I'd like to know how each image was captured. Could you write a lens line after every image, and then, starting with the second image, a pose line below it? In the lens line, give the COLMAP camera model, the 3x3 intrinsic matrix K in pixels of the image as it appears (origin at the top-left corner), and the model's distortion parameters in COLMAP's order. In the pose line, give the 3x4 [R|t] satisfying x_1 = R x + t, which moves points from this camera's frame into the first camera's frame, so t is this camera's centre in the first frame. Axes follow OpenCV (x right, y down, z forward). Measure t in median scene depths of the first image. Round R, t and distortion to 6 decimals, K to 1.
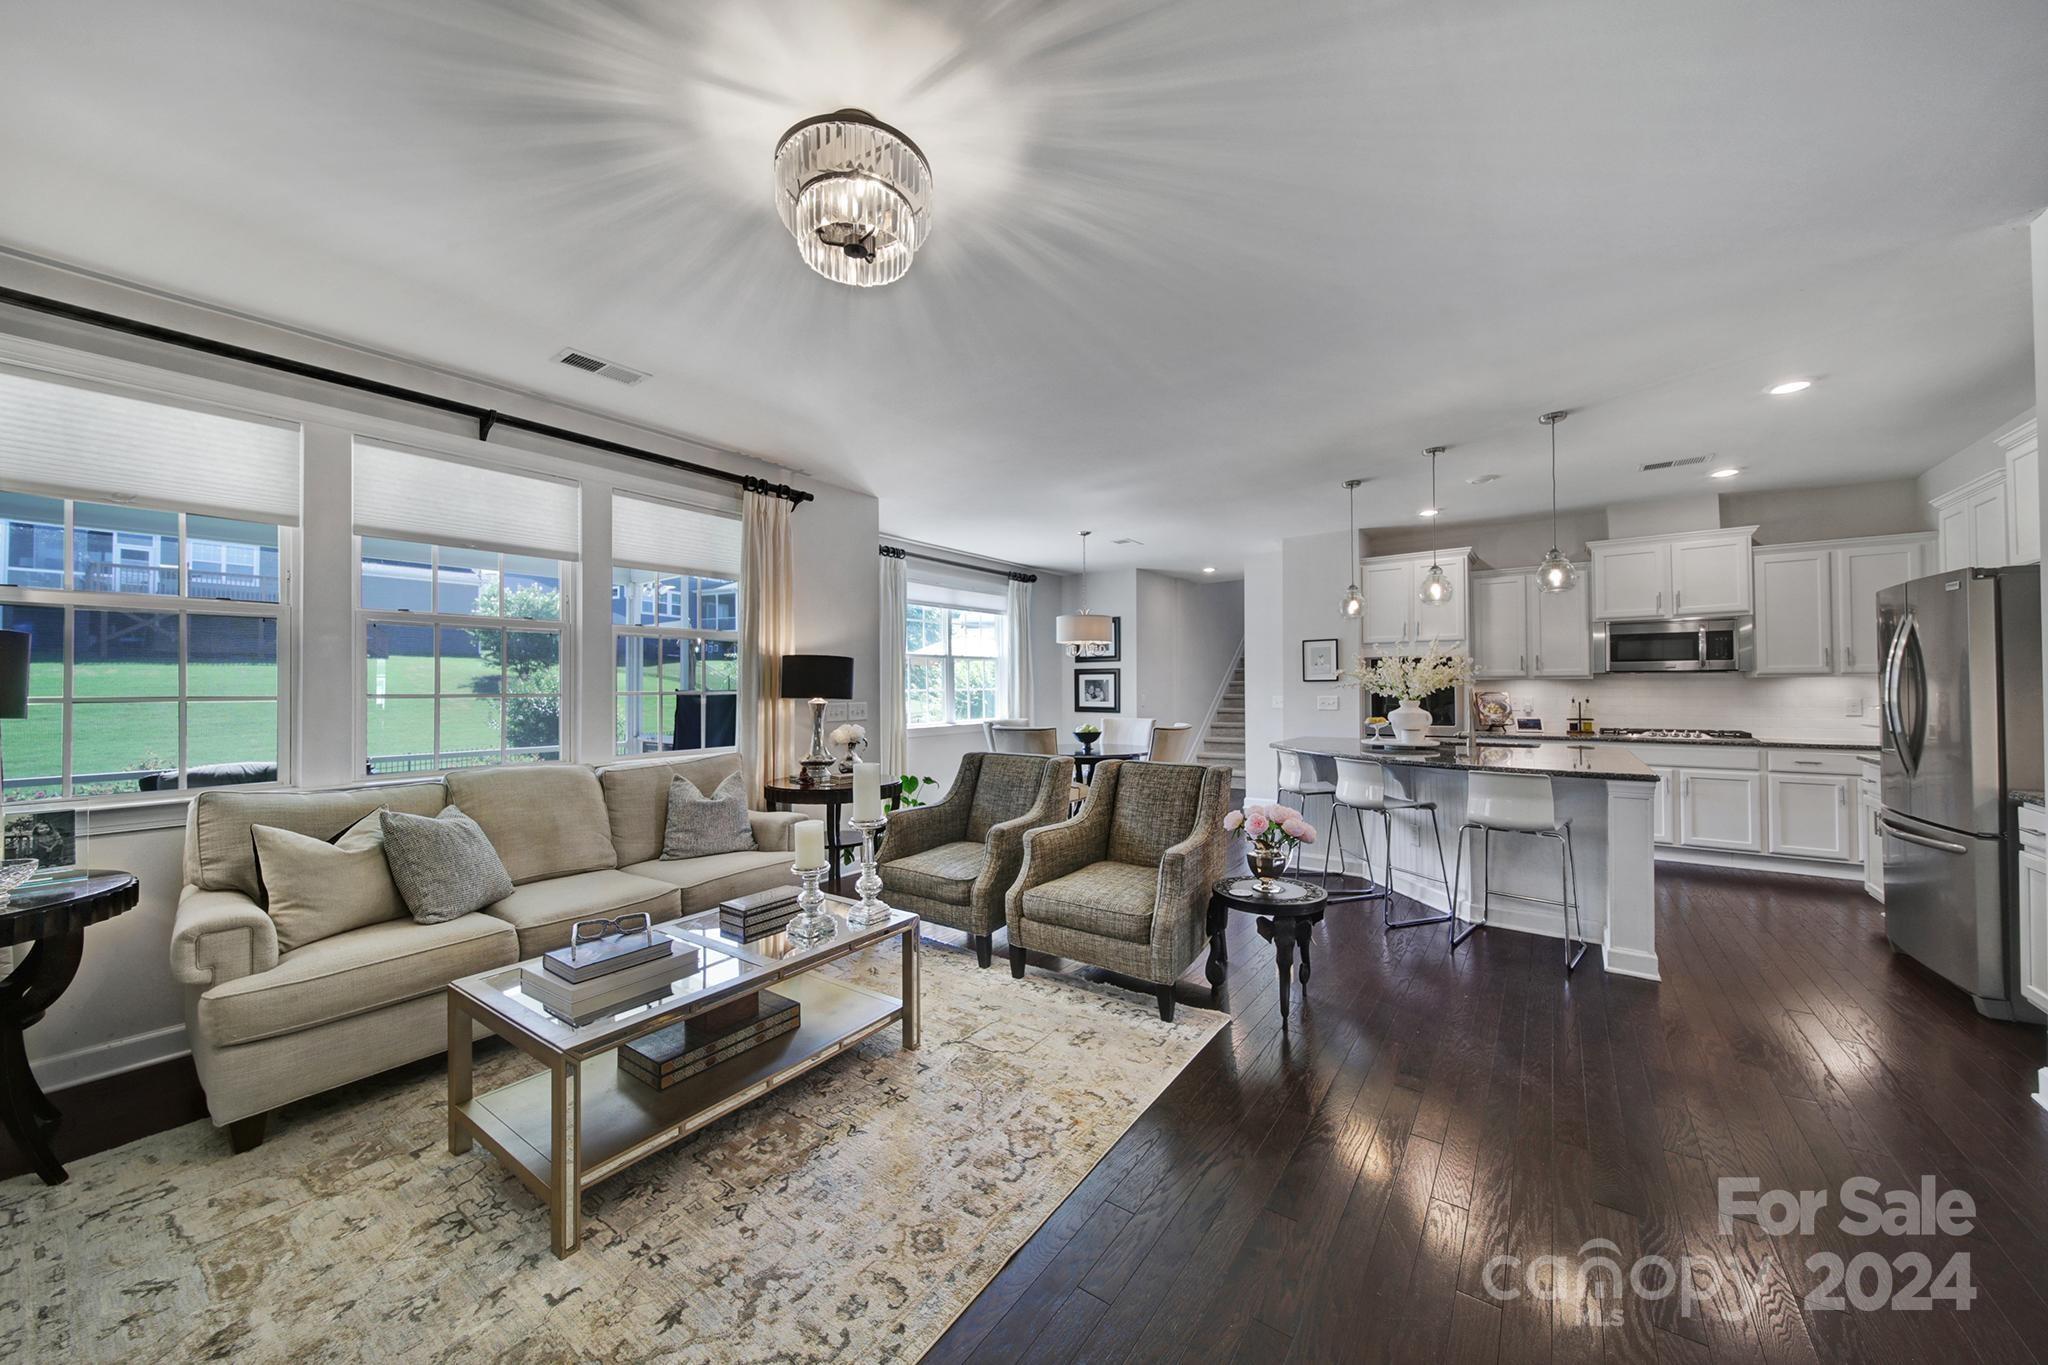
lens RADIAL K [[725.8, 0, 1007.6], [0, 725.8, 676.5], [0, 0, 1]] dist [0.002321, -0.000223]
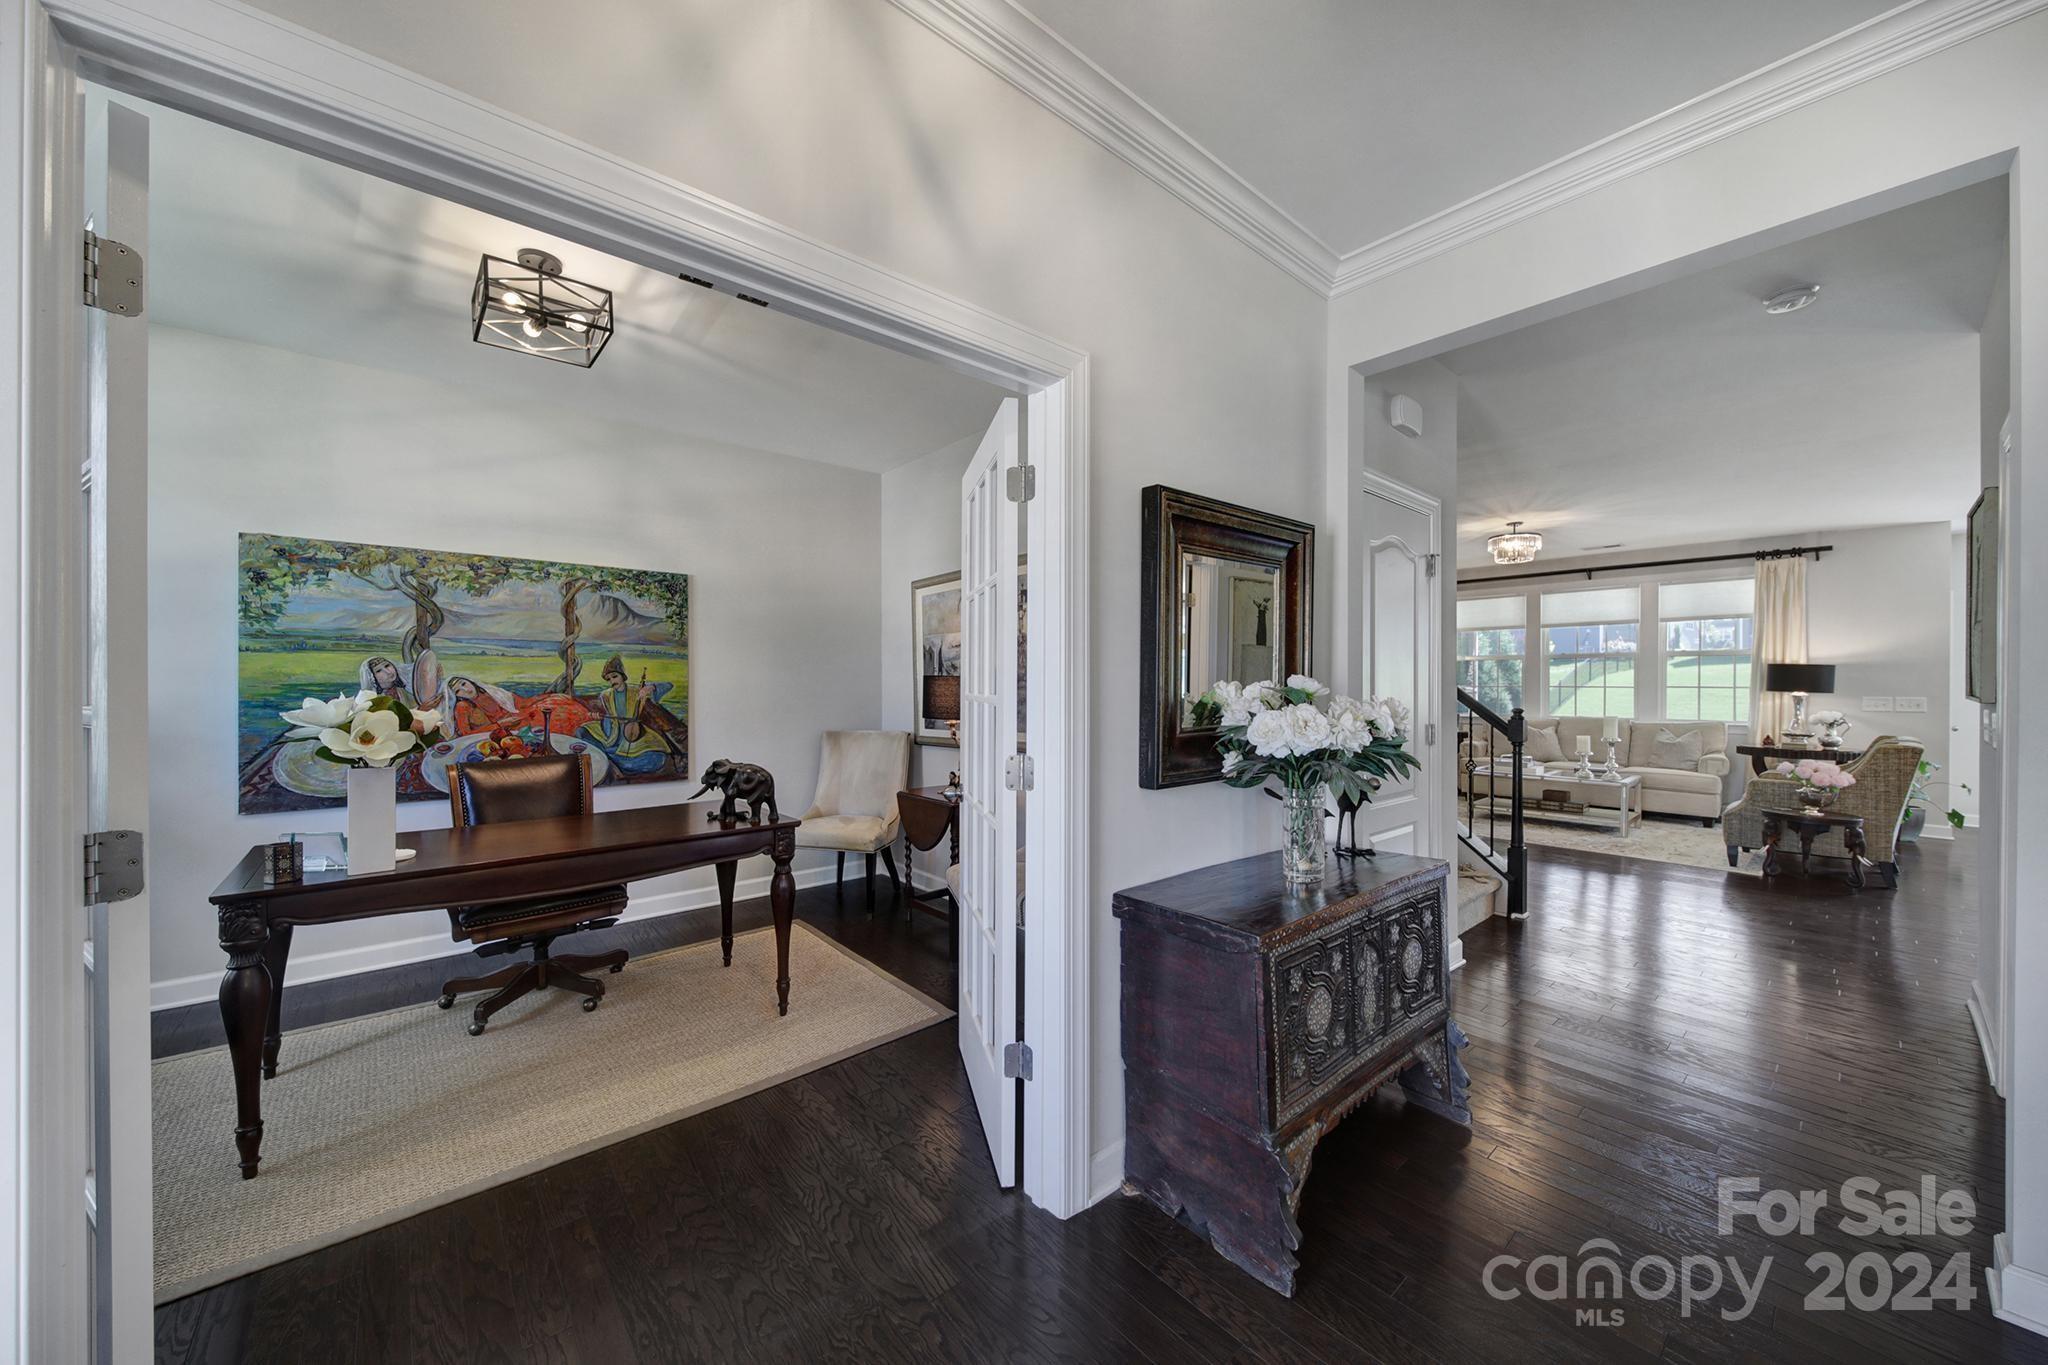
lens RADIAL K [[725.8, 0, 1042.8], [0, 725.8, 690.3], [0, 0, 1]] dist [0.002321, -0.000223]
pose [[-0.205416, 0.013887, -0.978576, 1.296369], [0.014319, 0.999835, 0.011183, -0.010249], [0.978570, -0.011715, -0.205581, -0.176989]]
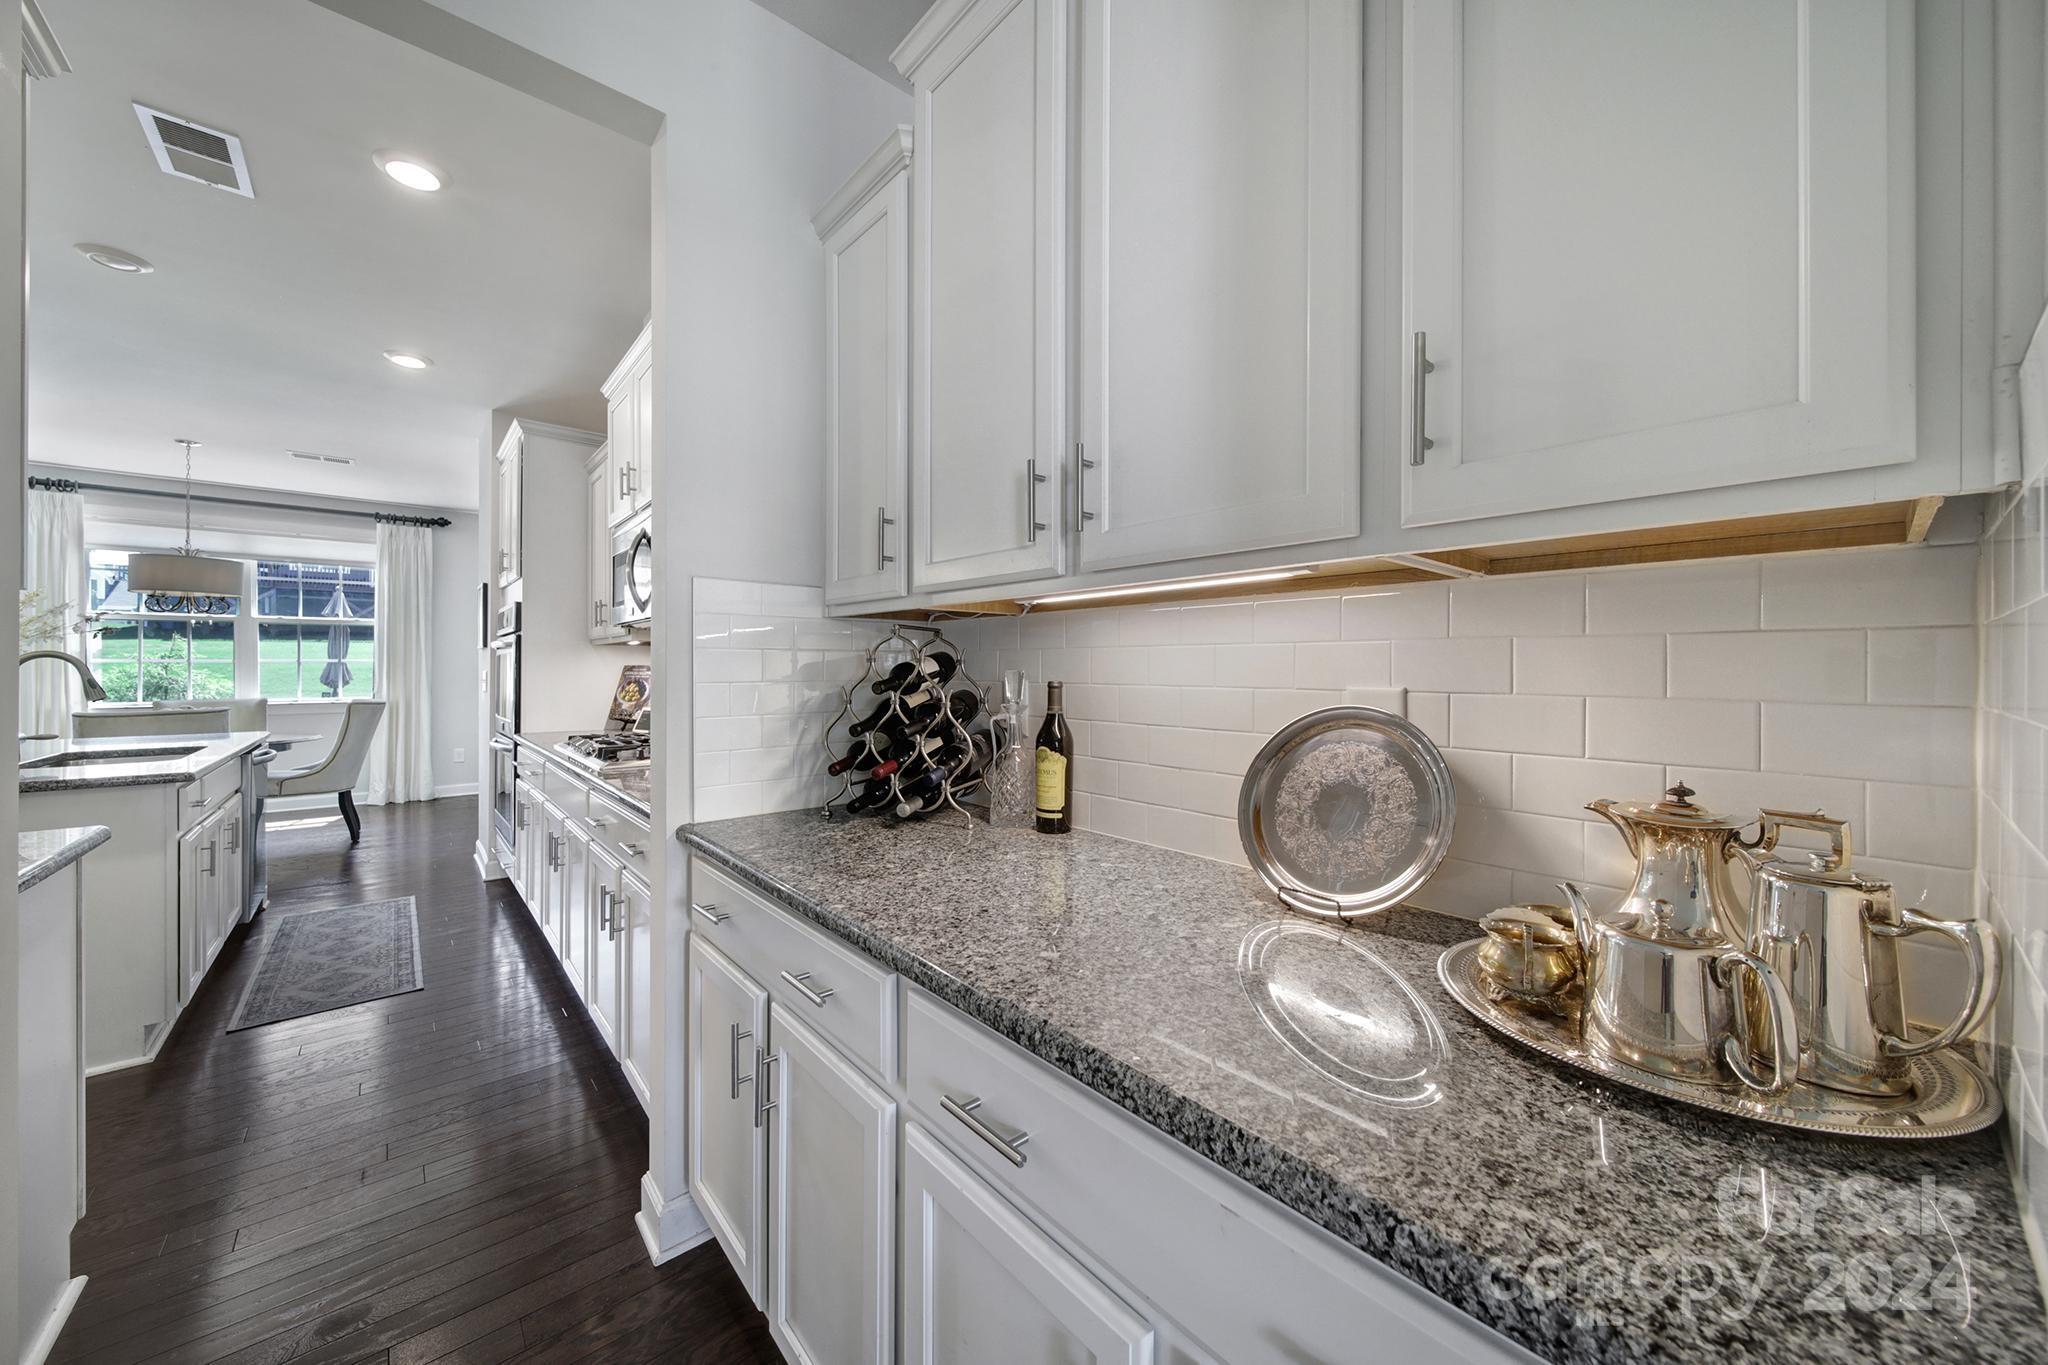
lens RADIAL K [[725.8, 0, 1018.3], [0, 725.8, 668.9], [0, 0, 1]] dist [0.002321, -0.000223]
pose [[0.979010, 0.006881, -0.203695, 1.352697], [-0.003908, 0.999880, 0.014991, 0.018395], [0.203774, -0.013880, 0.978920, 0.580721]]
